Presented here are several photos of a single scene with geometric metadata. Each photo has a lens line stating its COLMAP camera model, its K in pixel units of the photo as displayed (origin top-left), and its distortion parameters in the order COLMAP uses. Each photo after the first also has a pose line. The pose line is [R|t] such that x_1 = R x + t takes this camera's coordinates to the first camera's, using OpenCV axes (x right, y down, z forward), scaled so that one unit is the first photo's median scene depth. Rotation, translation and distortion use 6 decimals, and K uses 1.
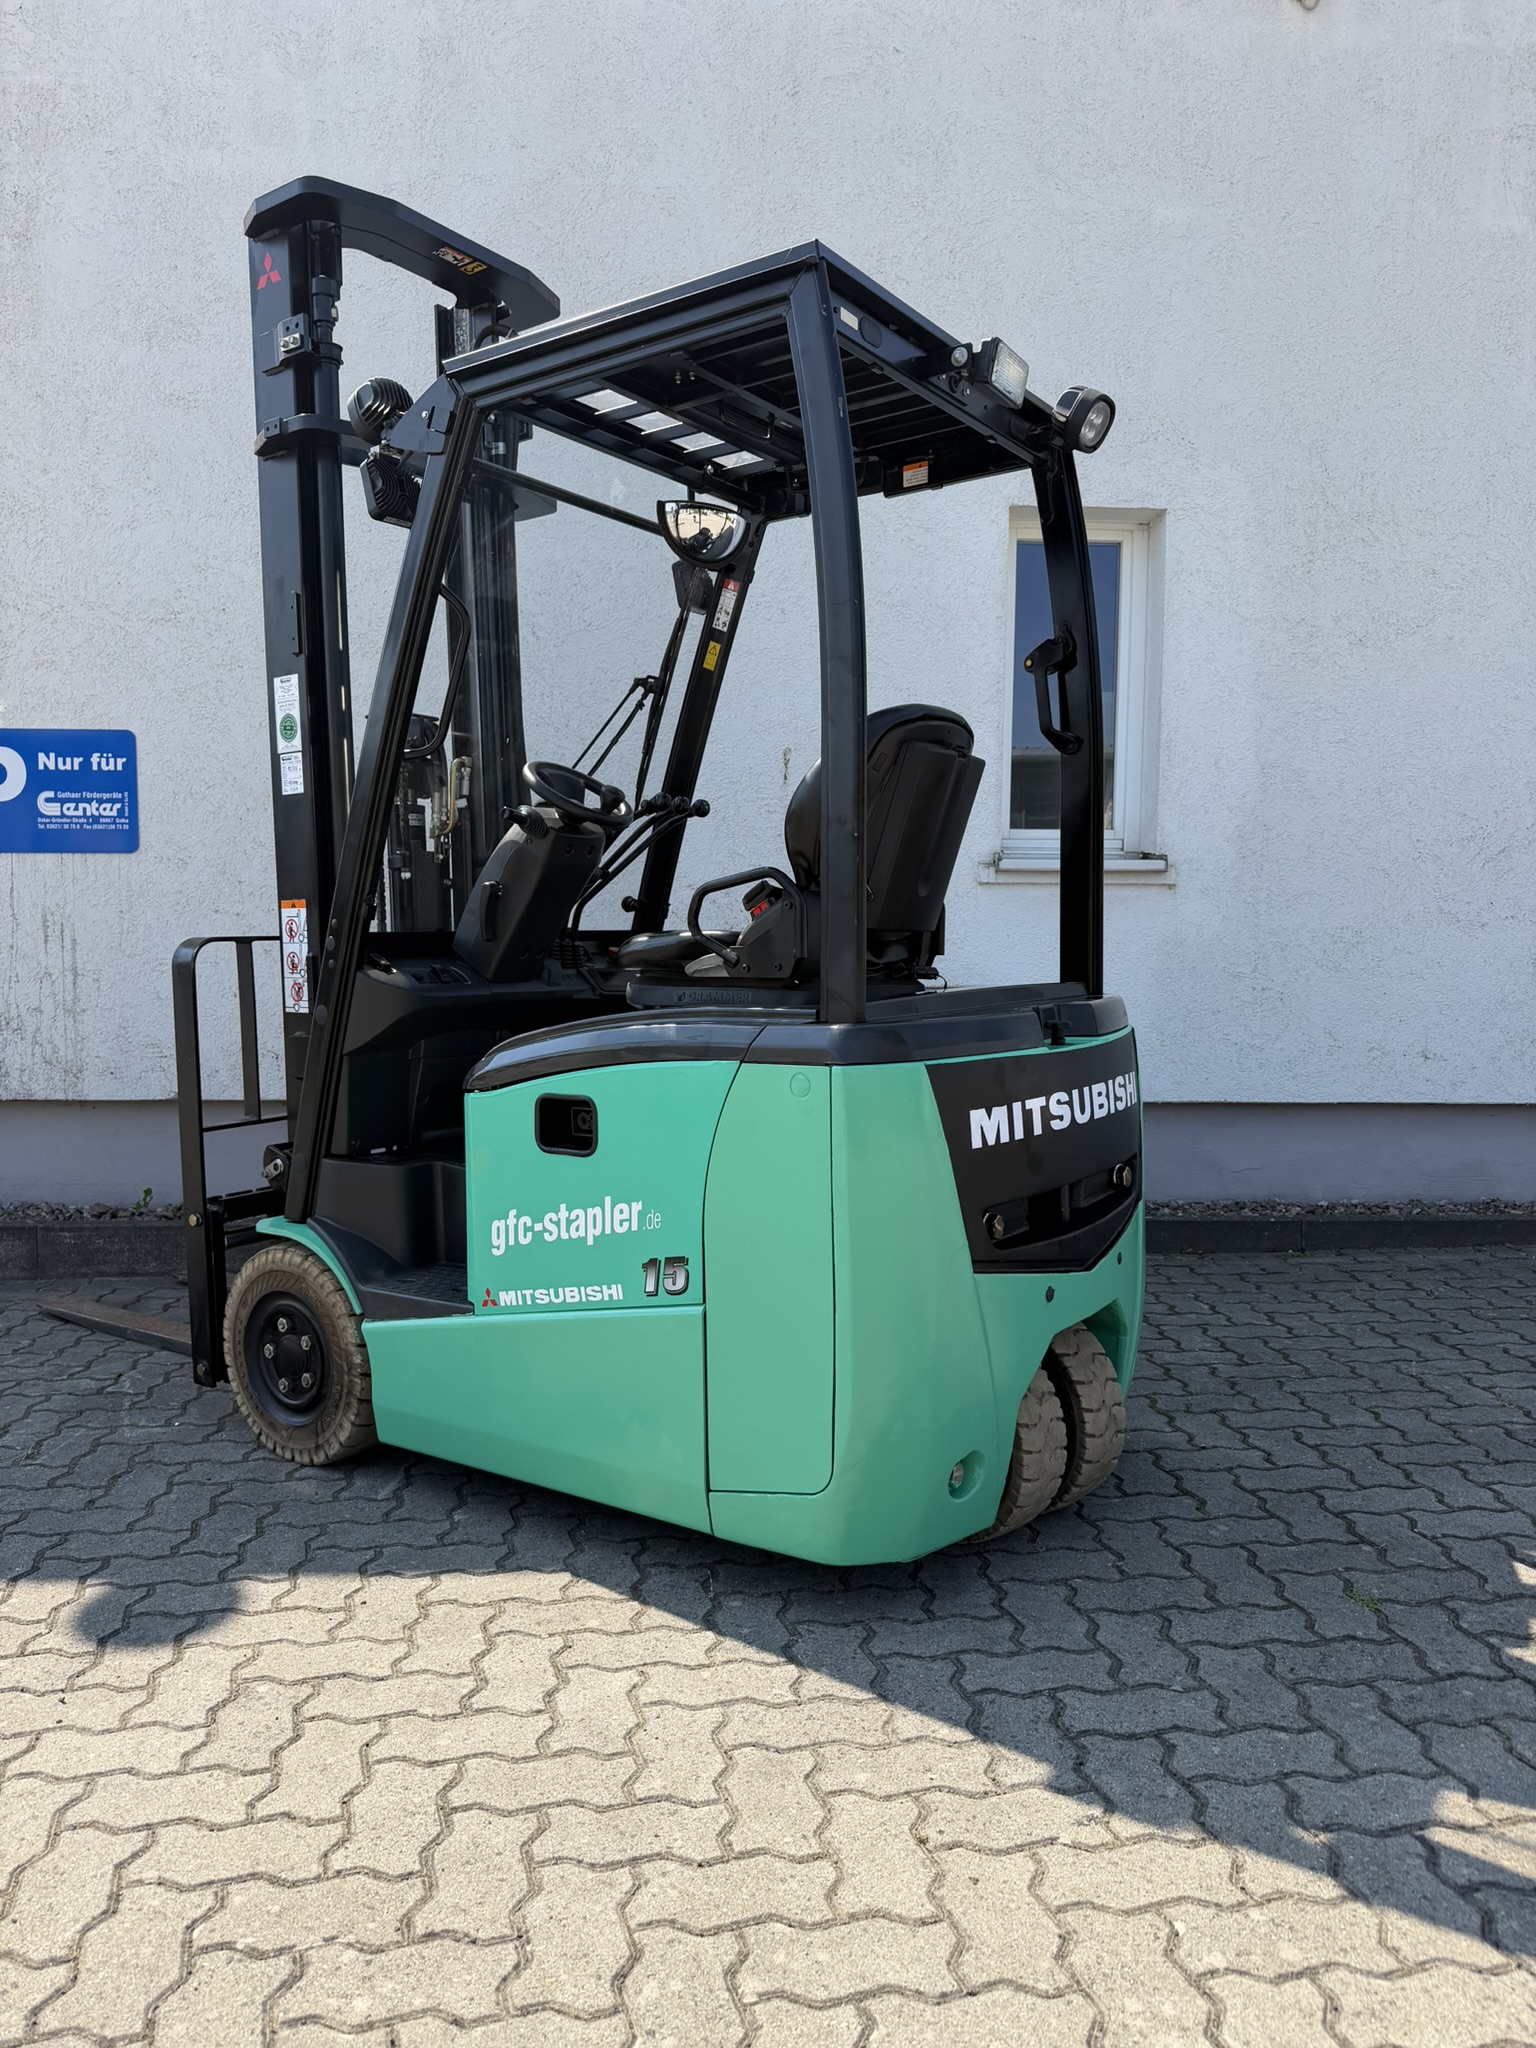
lens RADIAL K [[1386.8, 0, 759.3], [0, 1386.8, 1036.8], [0, 0, 1]] dist [-0.003193, -0.004645]
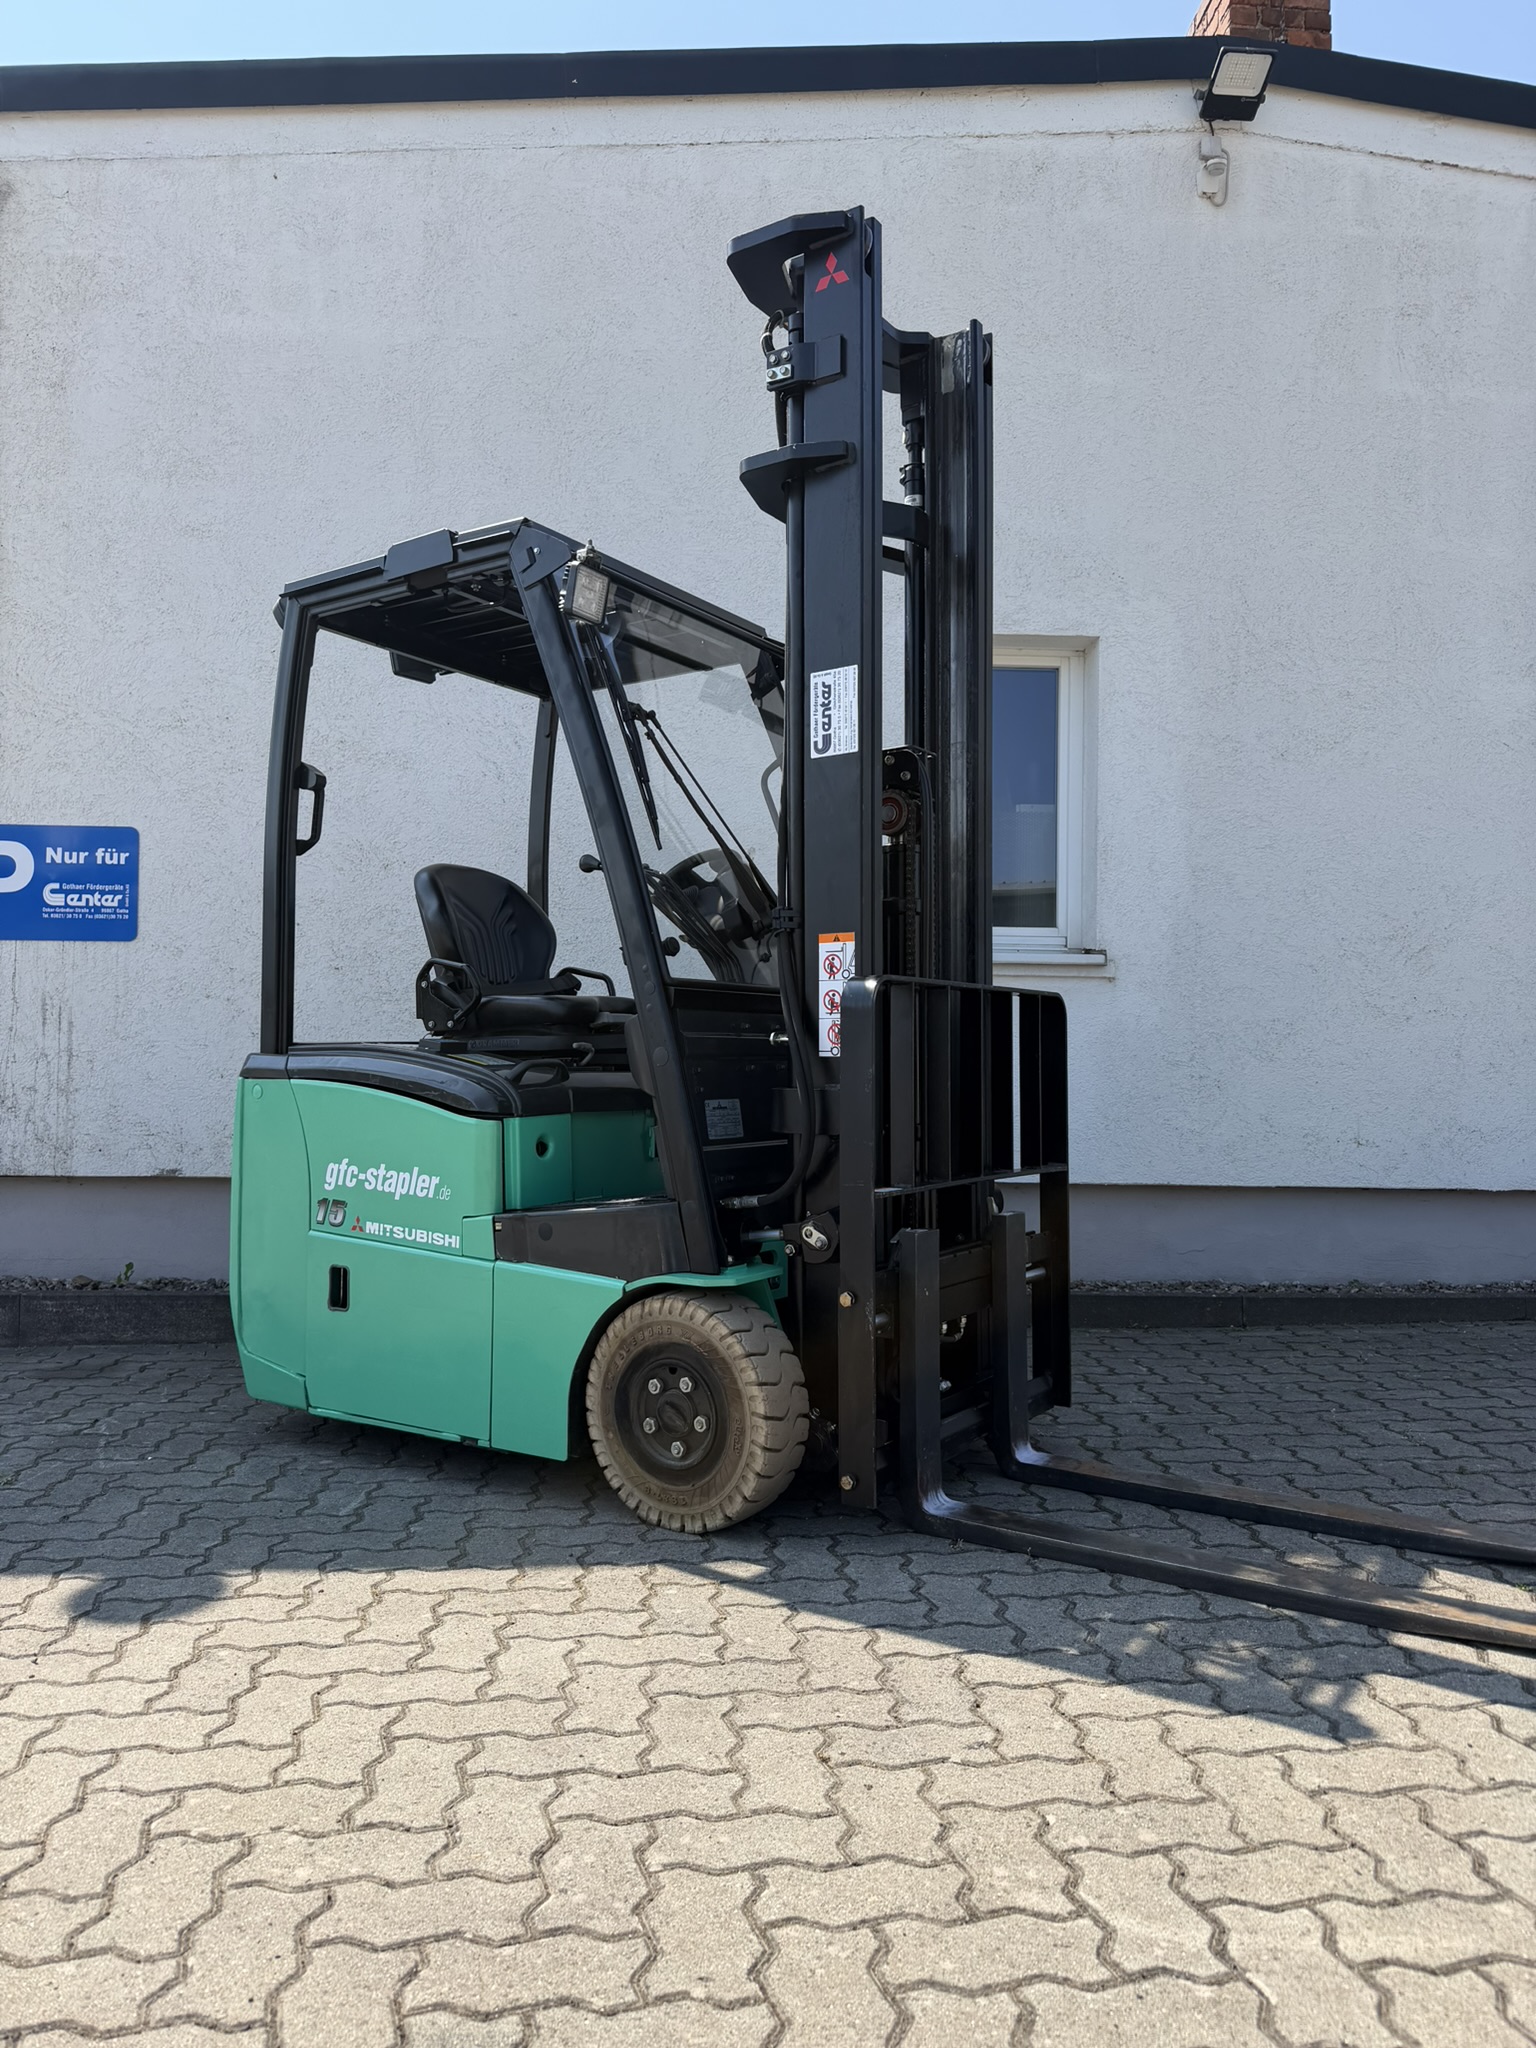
lens RADIAL K [[1386.8, 0, 759.3], [0, 1386.8, 1036.8], [0, 0, 1]] dist [-0.003193, -0.004645]
pose [[0.999948, 0.005348, 0.008692, 0.037250], [-0.004455, 0.995003, -0.099744, 0.085382], [-0.009182, 0.099700, 0.994975, -0.098704]]
